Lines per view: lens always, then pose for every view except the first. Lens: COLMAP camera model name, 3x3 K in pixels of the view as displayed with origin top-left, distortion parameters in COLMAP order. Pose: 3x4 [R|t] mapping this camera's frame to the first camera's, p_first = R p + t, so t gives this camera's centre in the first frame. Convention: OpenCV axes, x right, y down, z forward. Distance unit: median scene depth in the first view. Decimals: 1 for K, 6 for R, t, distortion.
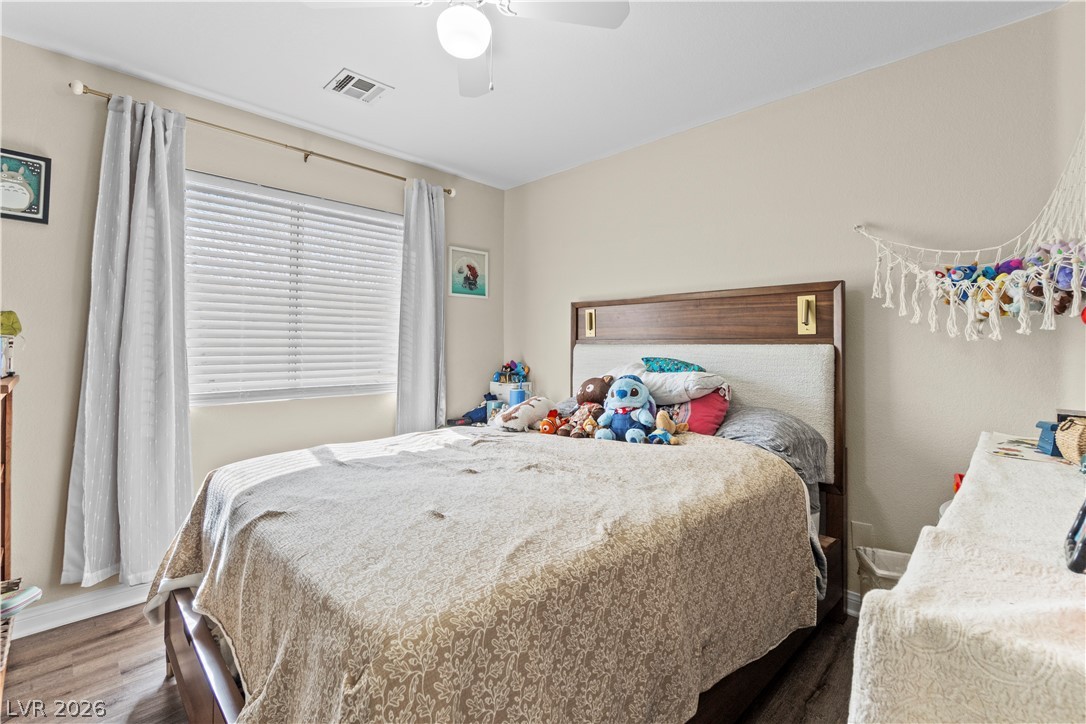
lens RADIAL K [[465.1, 0, 538.9], [0, 465.1, 340.2], [0, 0, 1]] dist [-0.000465, -0.000020]
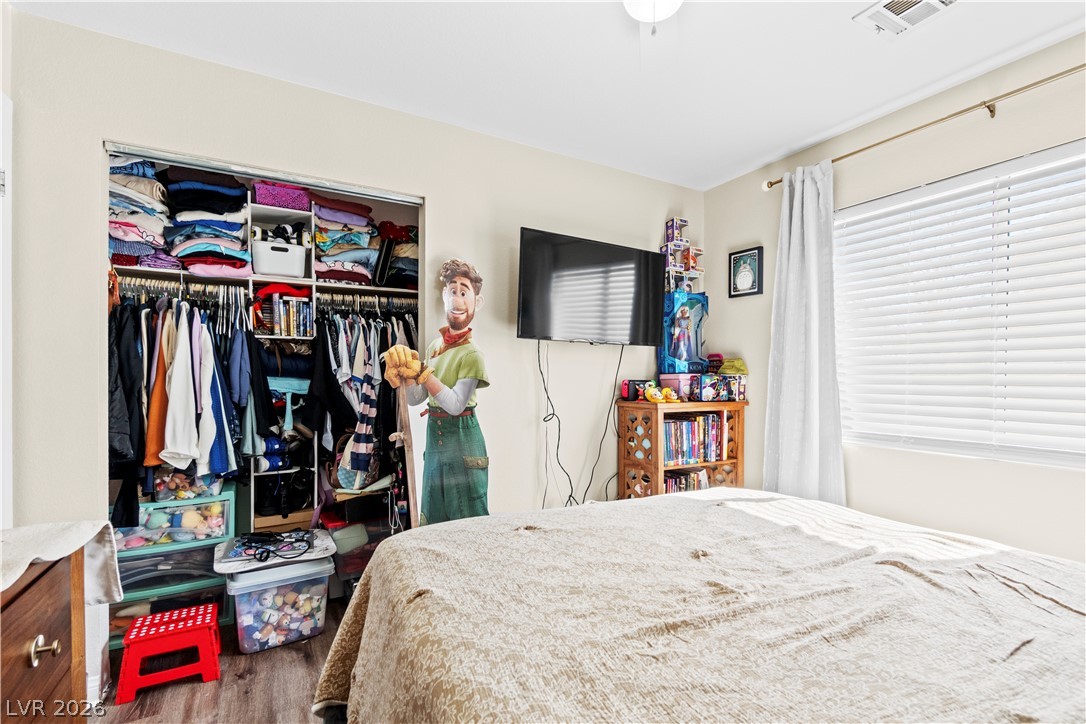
lens RADIAL K [[479.5, 0, 543.1], [0, 479.5, 379.6], [0, 0, 1]] dist [-0.000596, -0.000043]
pose [[-0.265959, -0.002869, -0.963980, 0.548353], [0.003396, 0.999987, -0.003914, 0.010774], [0.963978, -0.004315, -0.265946, 0.831926]]
